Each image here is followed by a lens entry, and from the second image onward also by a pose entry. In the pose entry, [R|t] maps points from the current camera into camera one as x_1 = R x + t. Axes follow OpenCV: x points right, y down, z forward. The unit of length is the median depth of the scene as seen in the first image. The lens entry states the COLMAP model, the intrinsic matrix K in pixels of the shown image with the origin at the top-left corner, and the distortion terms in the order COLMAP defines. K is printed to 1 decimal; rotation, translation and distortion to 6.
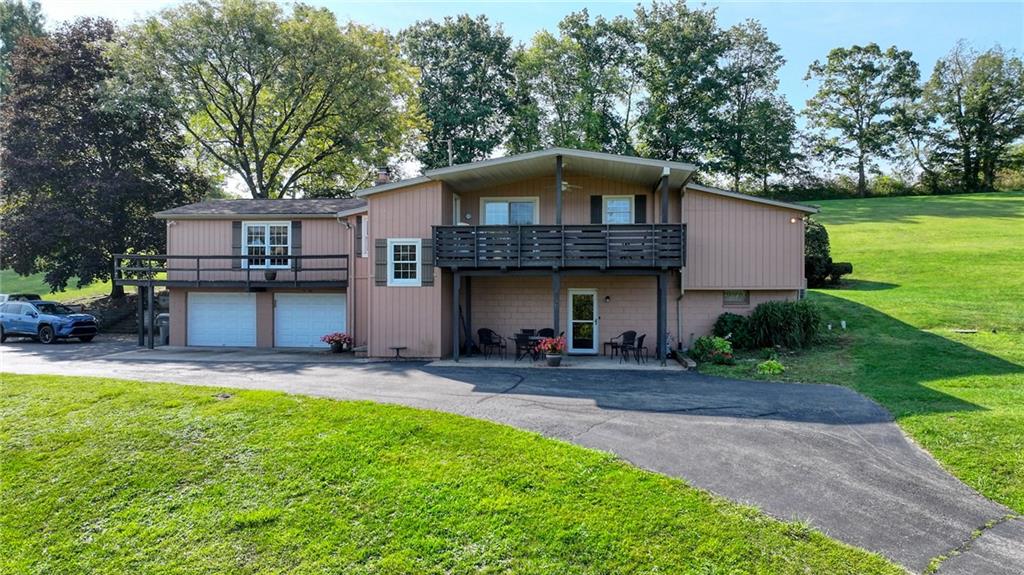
lens RADIAL K [[716.1, 0, 510.8], [0, 716.1, 289.6], [0, 0, 1]] dist [0.005113, 0.004186]
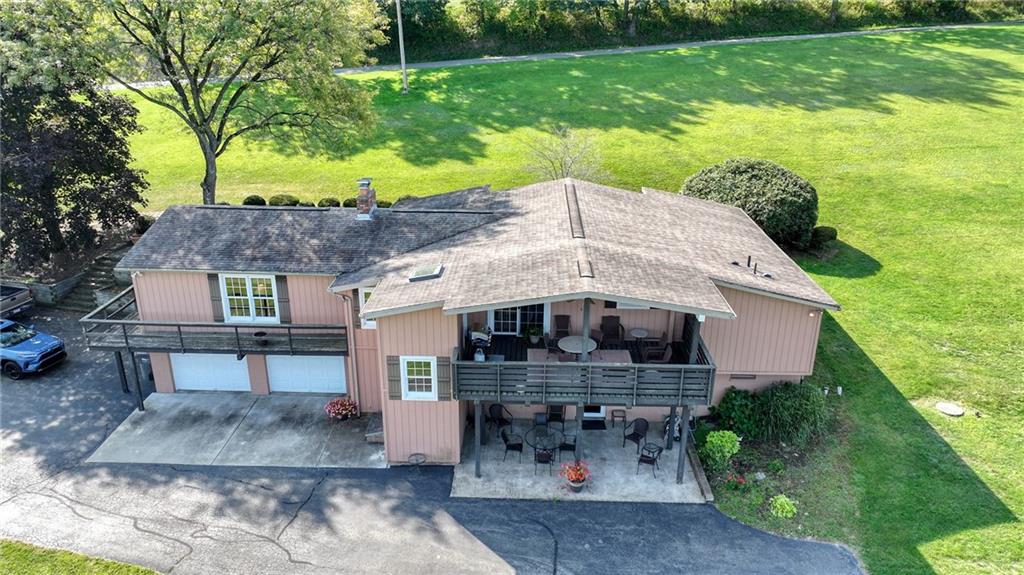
lens RADIAL K [[716.1, 0, 513.8], [0, 716.1, 289.1], [0, 0, 1]] dist [0.005113, 0.004186]
pose [[0.995133, -0.031297, 0.093435, -0.107679], [-0.003237, 0.937323, 0.348446, -0.482912], [-0.098484, -0.347053, 0.932660, 0.133150]]
